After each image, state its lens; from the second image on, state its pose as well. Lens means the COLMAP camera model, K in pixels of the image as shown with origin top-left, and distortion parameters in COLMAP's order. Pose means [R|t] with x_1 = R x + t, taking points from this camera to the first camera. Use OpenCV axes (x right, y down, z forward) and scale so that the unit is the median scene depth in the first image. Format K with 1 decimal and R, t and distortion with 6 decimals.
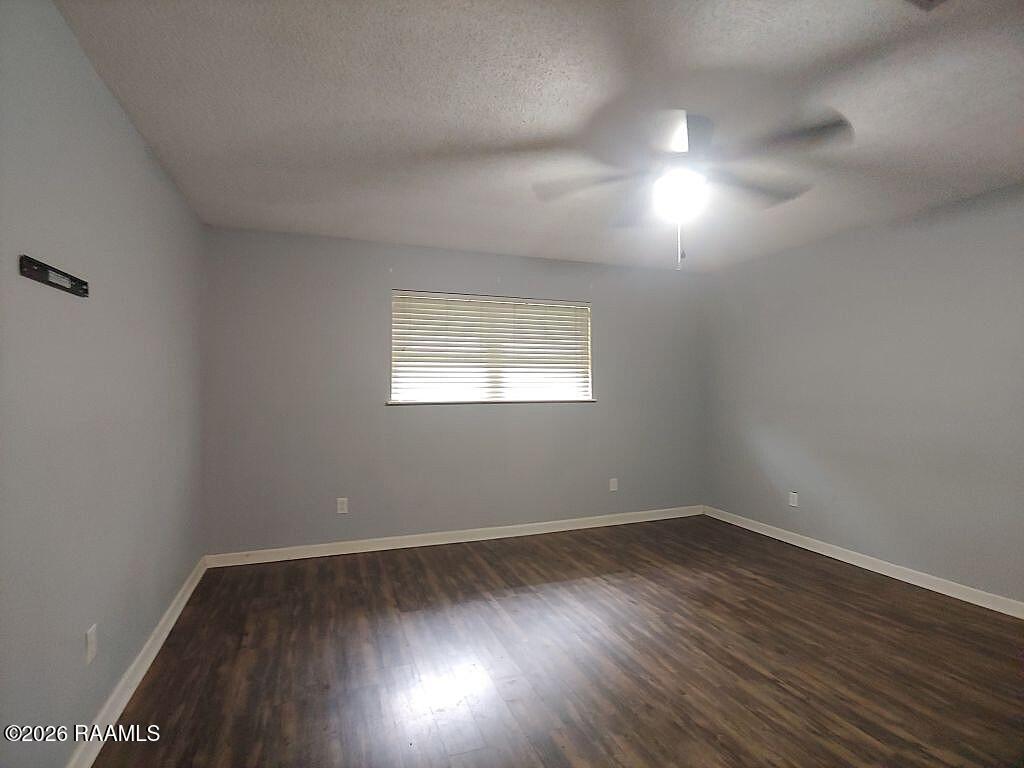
lens RADIAL K [[520.0, 0, 510.6], [0, 520.0, 381.3], [0, 0, 1]] dist [-0.017597, -0.000781]
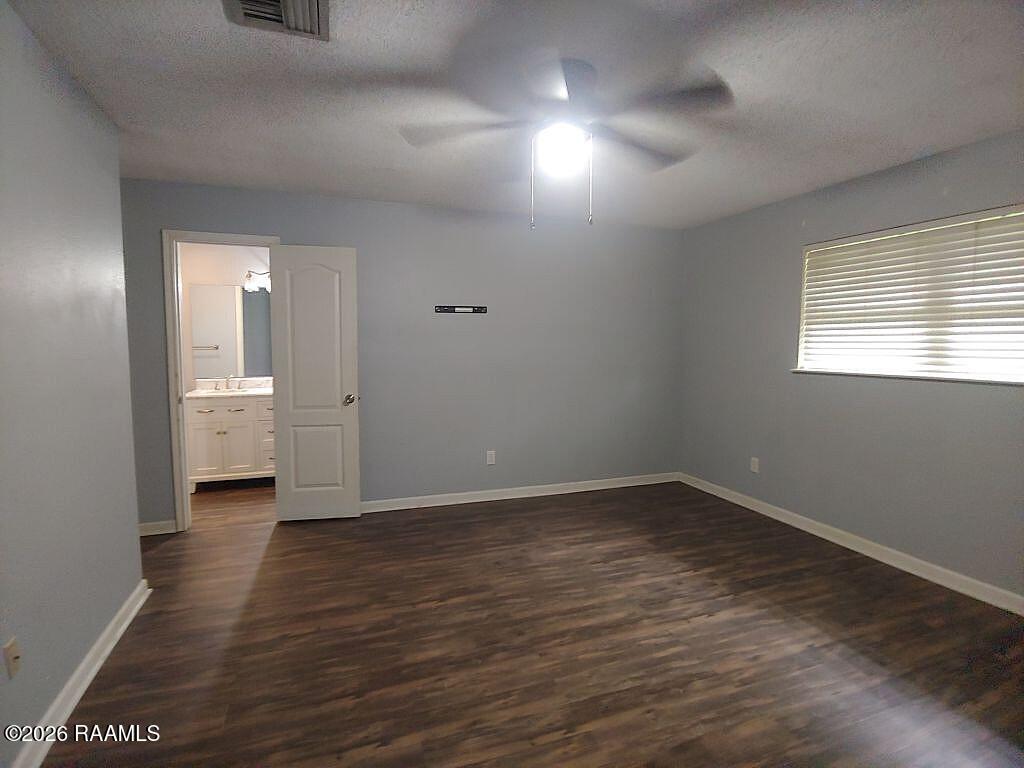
lens RADIAL K [[520.0, 0, 510.5], [0, 520.0, 385.6], [0, 0, 1]] dist [-0.017597, -0.000781]
pose [[-0.026654, 0.081115, -0.996348, 0.894515], [0.008444, 0.996685, 0.080916, -0.013475], [0.999609, -0.006256, -0.027250, 0.652819]]
